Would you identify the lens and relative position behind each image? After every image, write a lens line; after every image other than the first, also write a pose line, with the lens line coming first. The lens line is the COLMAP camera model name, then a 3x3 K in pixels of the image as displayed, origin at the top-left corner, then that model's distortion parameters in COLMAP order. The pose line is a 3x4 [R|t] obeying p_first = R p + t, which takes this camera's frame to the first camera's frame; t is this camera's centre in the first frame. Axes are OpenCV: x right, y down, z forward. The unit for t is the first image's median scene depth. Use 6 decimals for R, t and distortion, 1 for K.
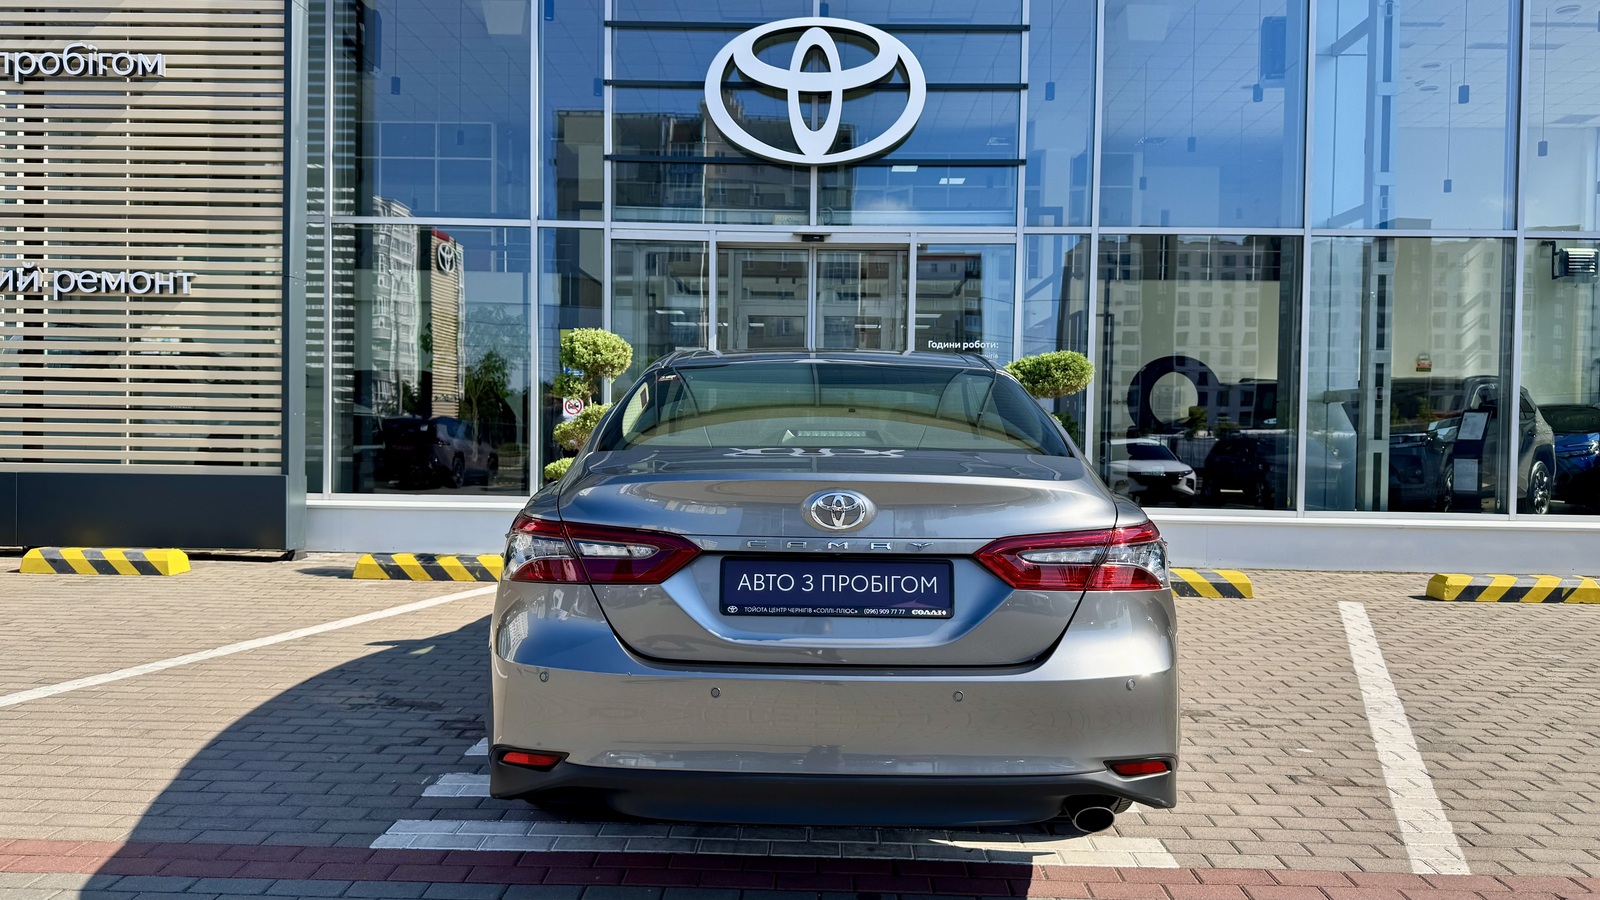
lens RADIAL K [[1138.2, 0, 789.9], [0, 1138.2, 466.9], [0, 0, 1]] dist [0.023832, -0.027389]
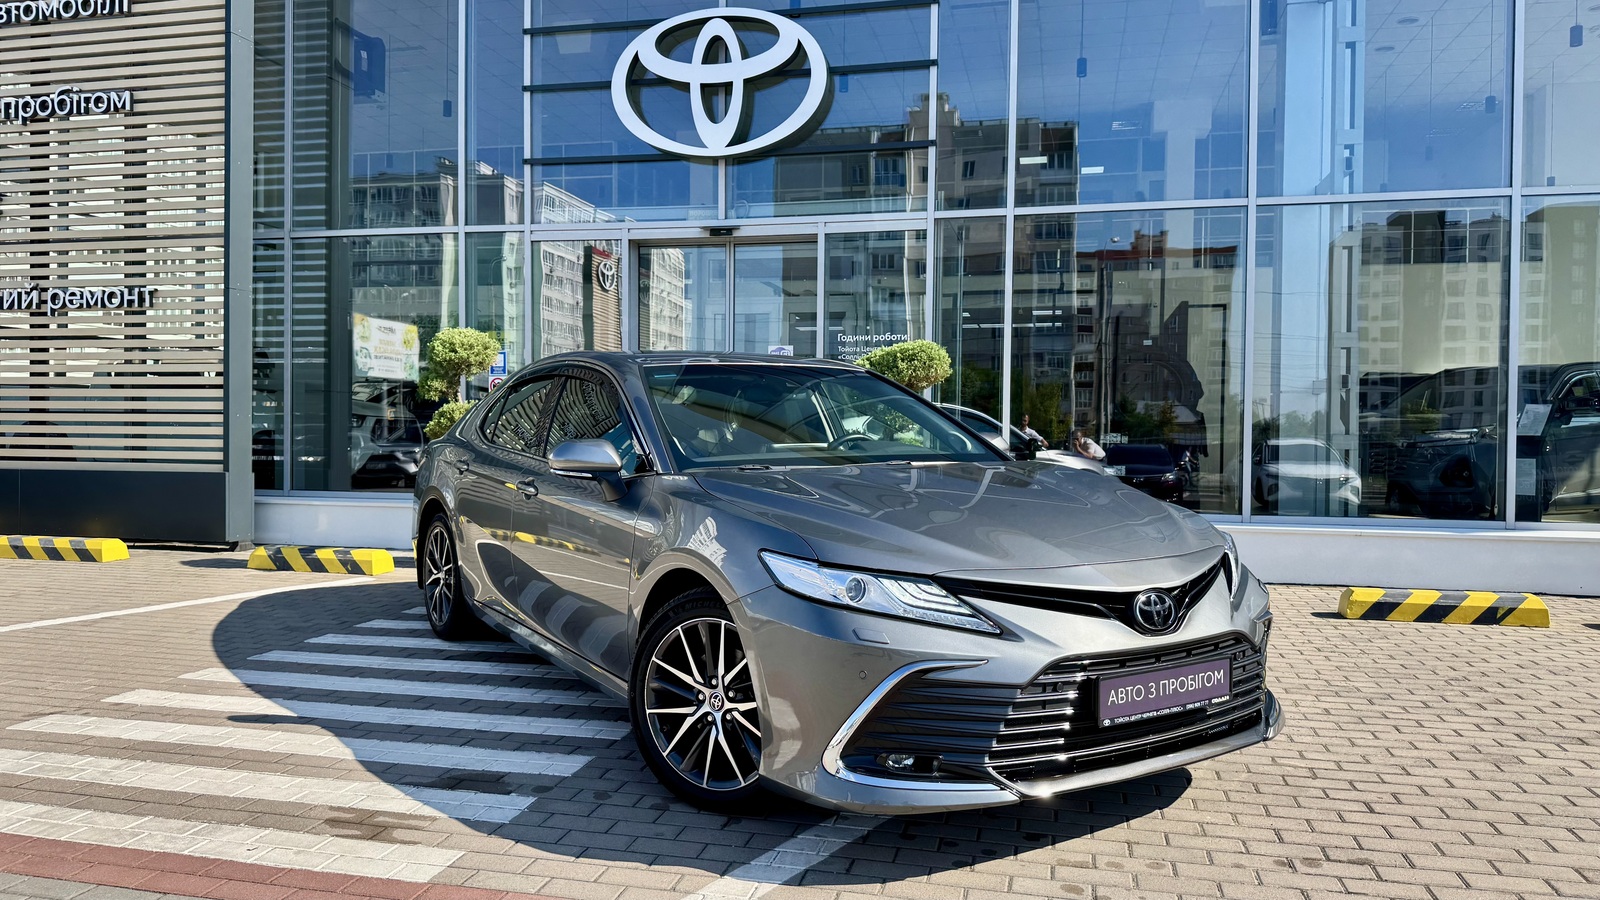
lens RADIAL K [[1138.2, 0, 792.6], [0, 1138.2, 462.7], [0, 0, 1]] dist [0.023832, -0.027389]
pose [[0.977188, 0.000049, -0.212374, 0.296226], [-0.002275, 0.999945, -0.010235, 0.007826], [0.212362, 0.010485, 0.977135, 0.056953]]
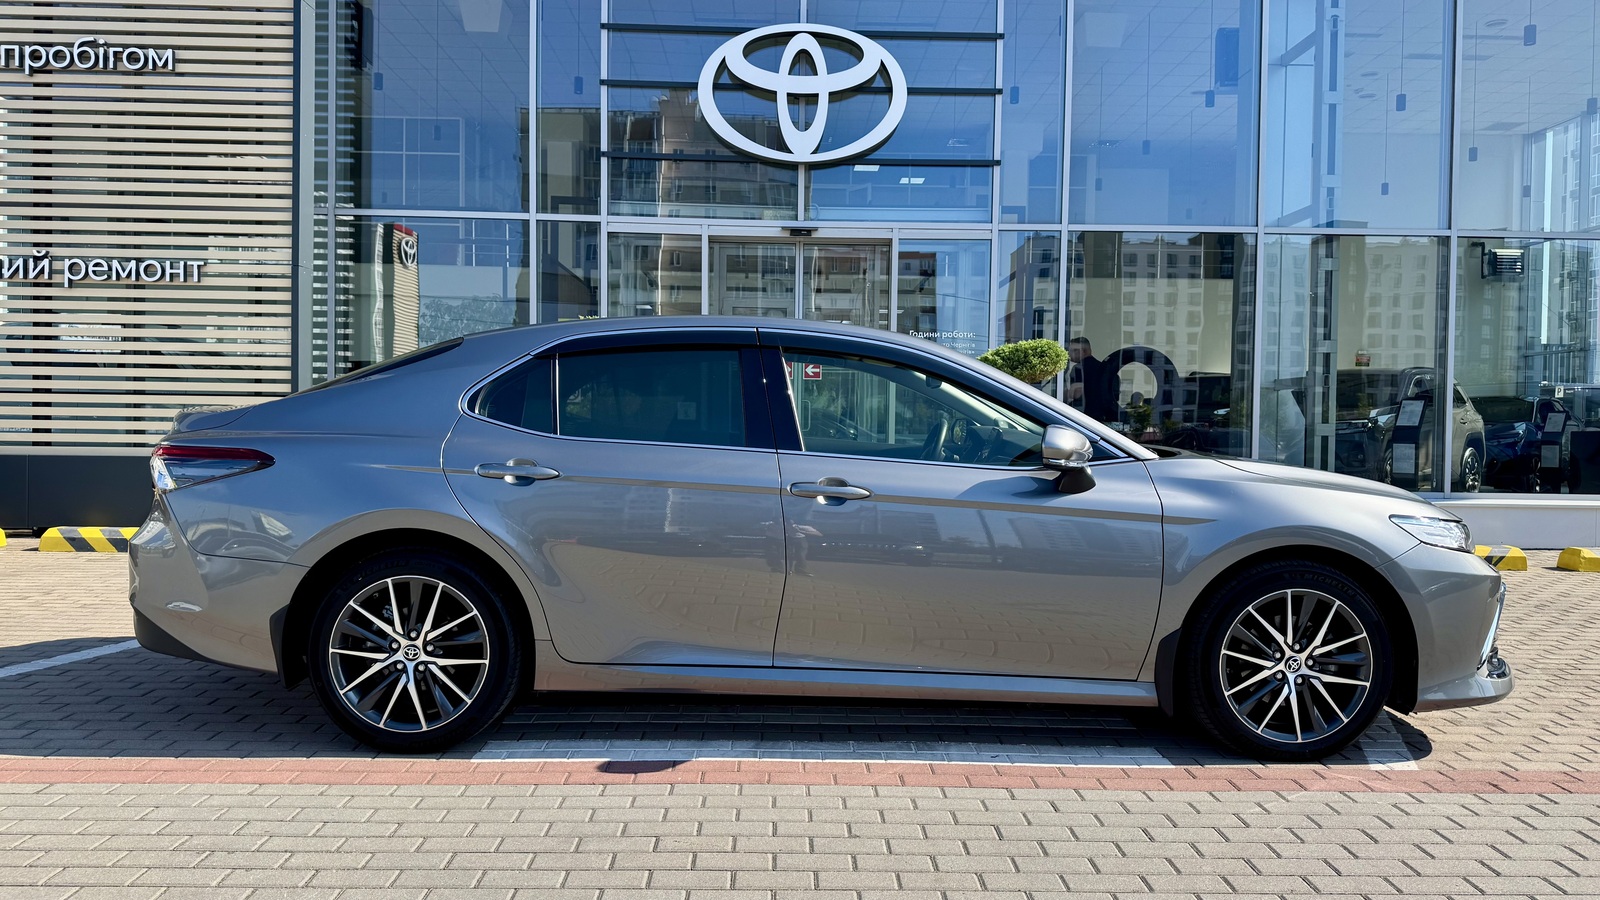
lens RADIAL K [[1138.2, 0, 792.3], [0, 1138.2, 464.7], [0, 0, 1]] dist [0.023832, -0.027389]
pose [[0.998969, -0.002083, 0.045342, -0.036165], [0.002100, 0.999998, -0.000346, 0.014406], [-0.045342, 0.000441, 0.998971, -0.052527]]
